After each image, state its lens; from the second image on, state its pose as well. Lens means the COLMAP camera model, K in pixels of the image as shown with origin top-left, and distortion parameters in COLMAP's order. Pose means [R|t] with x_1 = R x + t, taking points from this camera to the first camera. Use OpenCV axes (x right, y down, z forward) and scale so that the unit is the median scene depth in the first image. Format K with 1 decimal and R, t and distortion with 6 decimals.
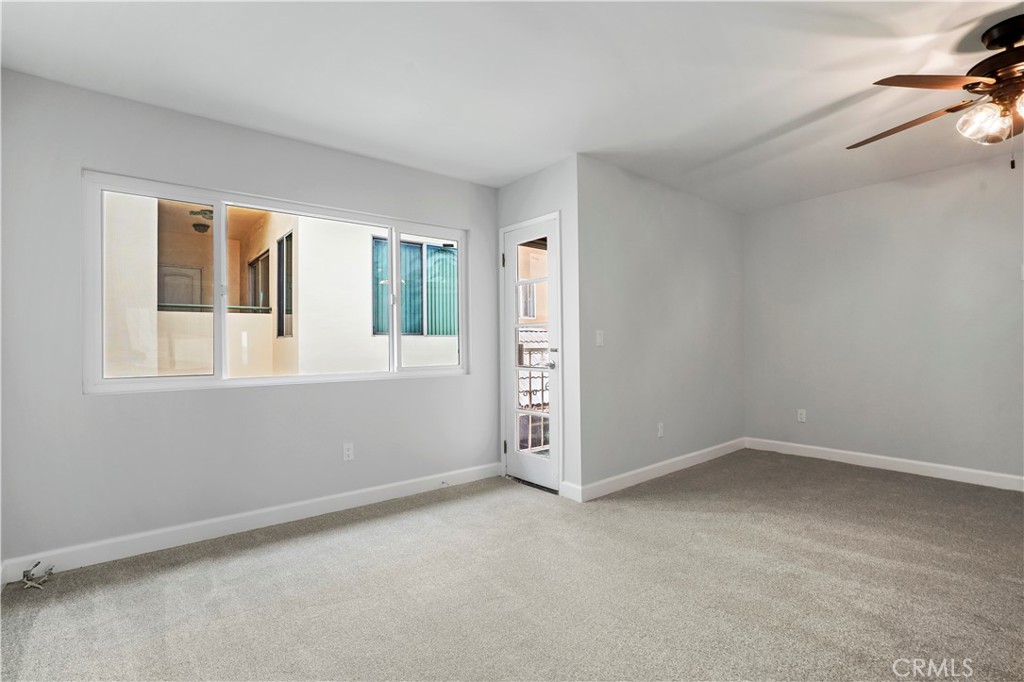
lens RADIAL K [[474.4, 0, 500.8], [0, 474.4, 339.9], [0, 0, 1]] dist [-0.056779, 0.020852]
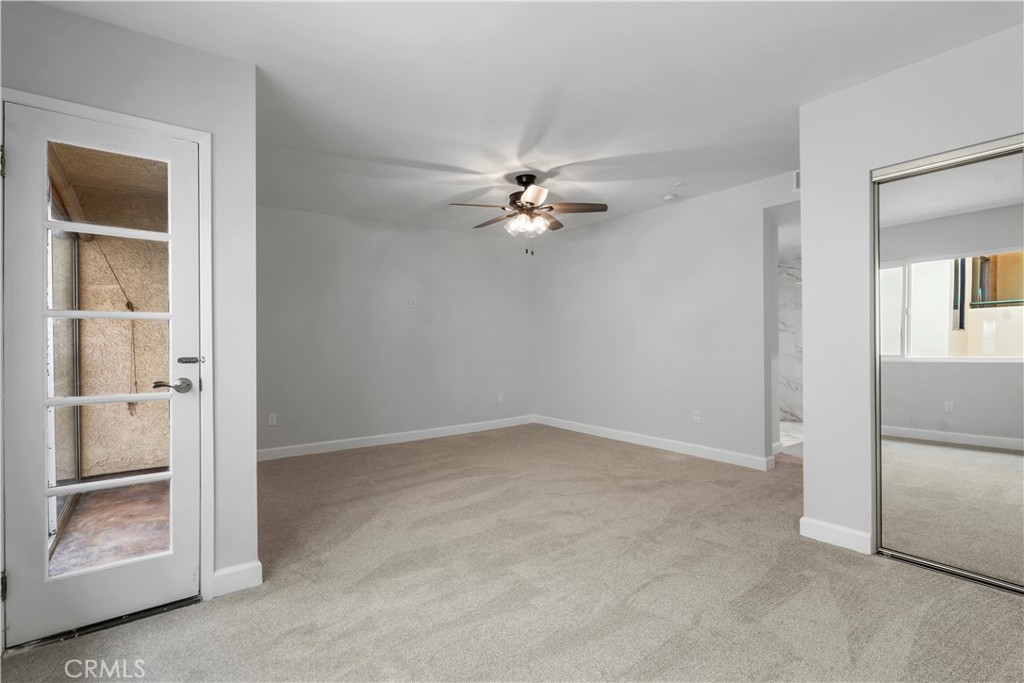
lens RADIAL K [[474.4, 0, 500.8], [0, 474.4, 340.4], [0, 0, 1]] dist [-0.056779, 0.020852]
pose [[0.020655, 0.013201, 0.999700, -0.545608], [-0.002451, 0.999910, -0.013153, 0.003402], [-0.999784, -0.002179, 0.020686, 0.711417]]
